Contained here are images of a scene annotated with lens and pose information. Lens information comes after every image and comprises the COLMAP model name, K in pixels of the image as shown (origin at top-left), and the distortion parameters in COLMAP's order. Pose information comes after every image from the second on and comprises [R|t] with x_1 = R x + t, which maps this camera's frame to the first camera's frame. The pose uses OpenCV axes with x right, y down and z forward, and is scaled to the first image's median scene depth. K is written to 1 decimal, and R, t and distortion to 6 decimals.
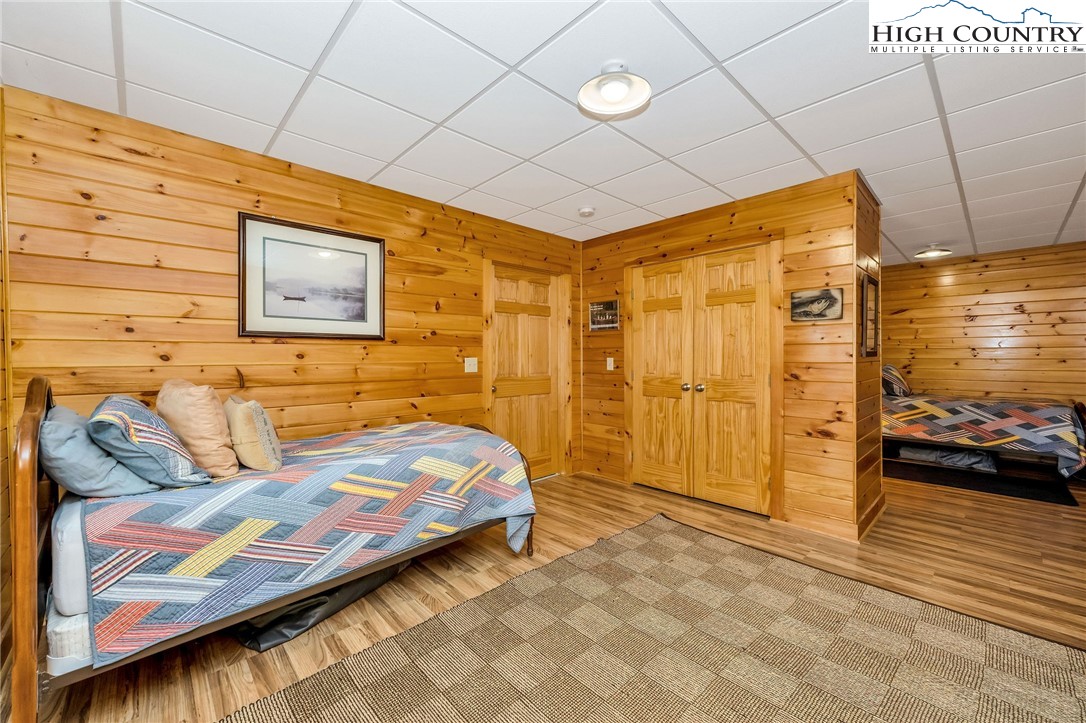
lens RADIAL K [[447.6, 0, 546.4], [0, 447.6, 353.1], [0, 0, 1]] dist [0.000284, 0.000423]
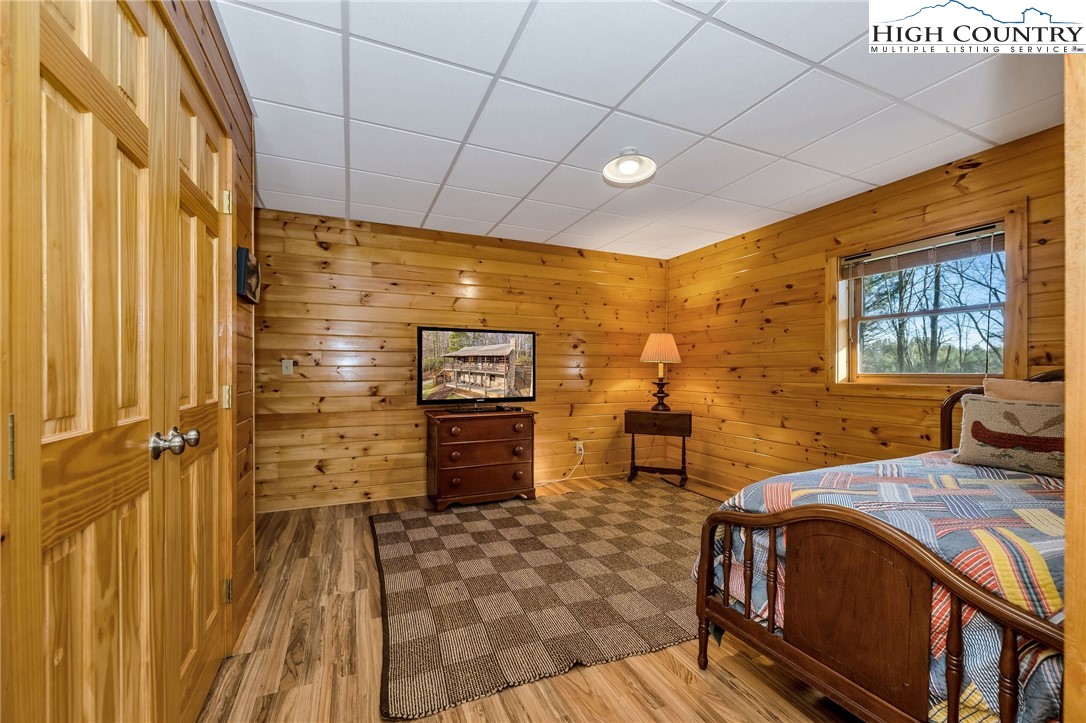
lens RADIAL K [[443.4, 0, 534.3], [0, 443.4, 365.5], [0, 0, 1]] dist [-0.001176, -0.000267]
pose [[-0.939918, 0.005287, 0.341359, -0.033250], [-0.000868, 0.999840, -0.017874, 0.048232], [-0.341399, -0.017096, -0.939763, 1.965821]]
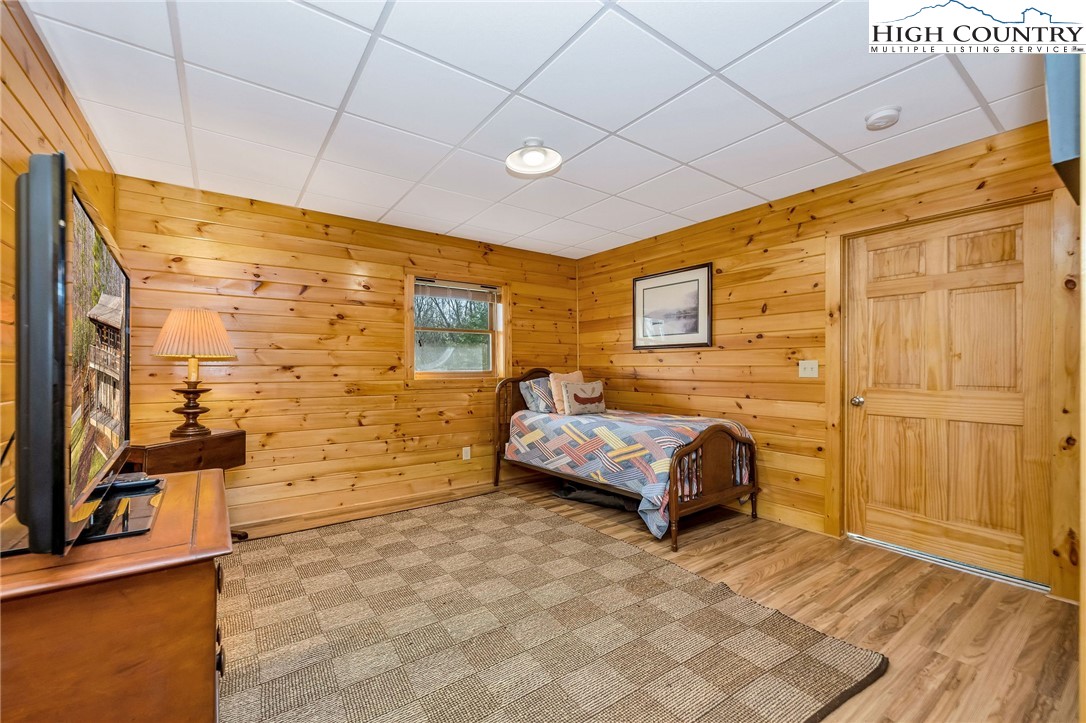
lens RADIAL K [[431.2, 0, 543.0], [0, 431.2, 361.5], [0, 0, 1]] dist [-0.000583, -0.000296]
pose [[-0.137447, -0.011470, -0.990443, 1.165322], [0.005772, 0.999907, -0.012381, 0.032008], [0.990492, -0.007418, -0.137368, 0.989030]]
